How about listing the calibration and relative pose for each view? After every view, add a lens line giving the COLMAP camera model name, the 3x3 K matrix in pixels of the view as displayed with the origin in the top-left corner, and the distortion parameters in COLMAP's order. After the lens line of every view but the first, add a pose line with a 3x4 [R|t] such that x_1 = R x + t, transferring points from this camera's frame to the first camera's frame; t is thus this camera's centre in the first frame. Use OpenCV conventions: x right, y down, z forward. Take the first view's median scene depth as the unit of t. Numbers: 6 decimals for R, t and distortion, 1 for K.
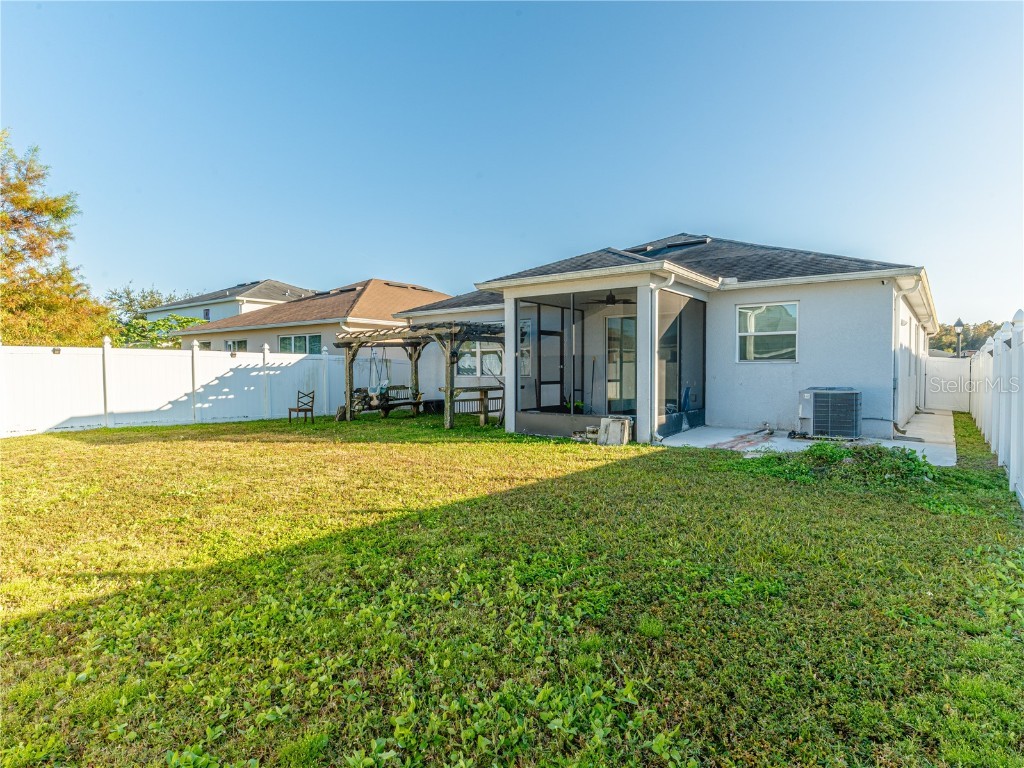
lens RADIAL K [[580.2, 0, 512.8], [0, 580.2, 385.0], [0, 0, 1]] dist [0.004230, 0.001462]
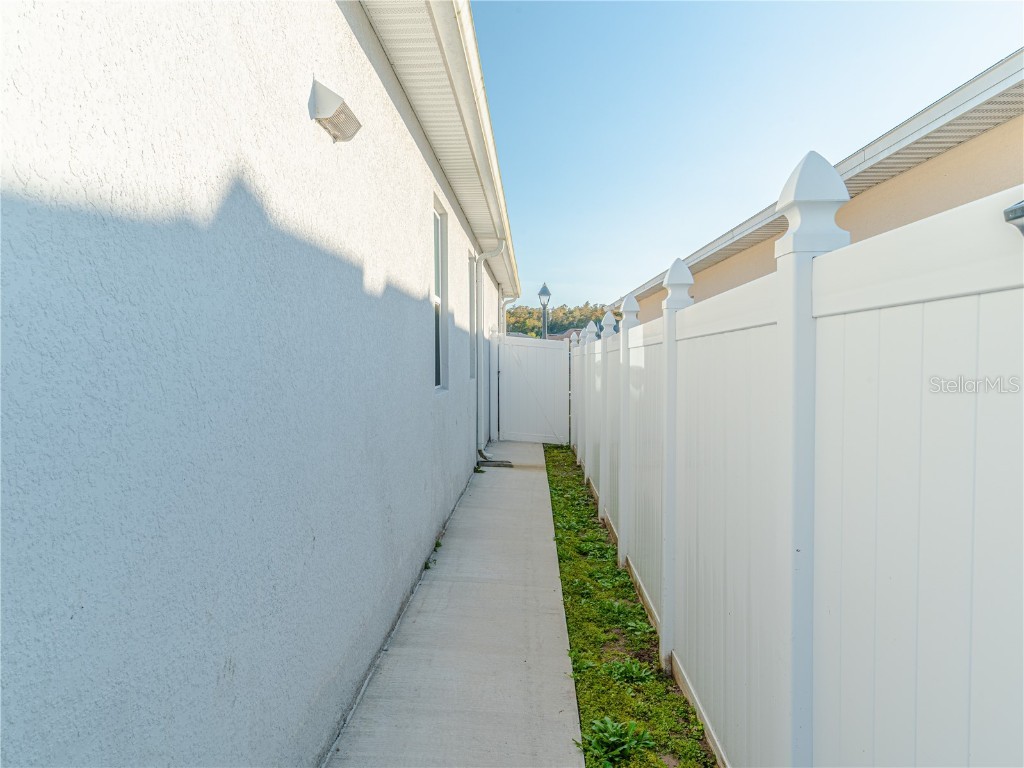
lens RADIAL K [[686.1, 0, 511.3], [0, 686.1, 383.7], [0, 0, 1]] dist [-0.001831, -0.000103]
pose [[0.817640, -0.022893, 0.575274, 0.176990], [0.012658, 0.999682, 0.021792, -0.010146], [-0.575591, -0.010536, 0.817670, 0.239220]]
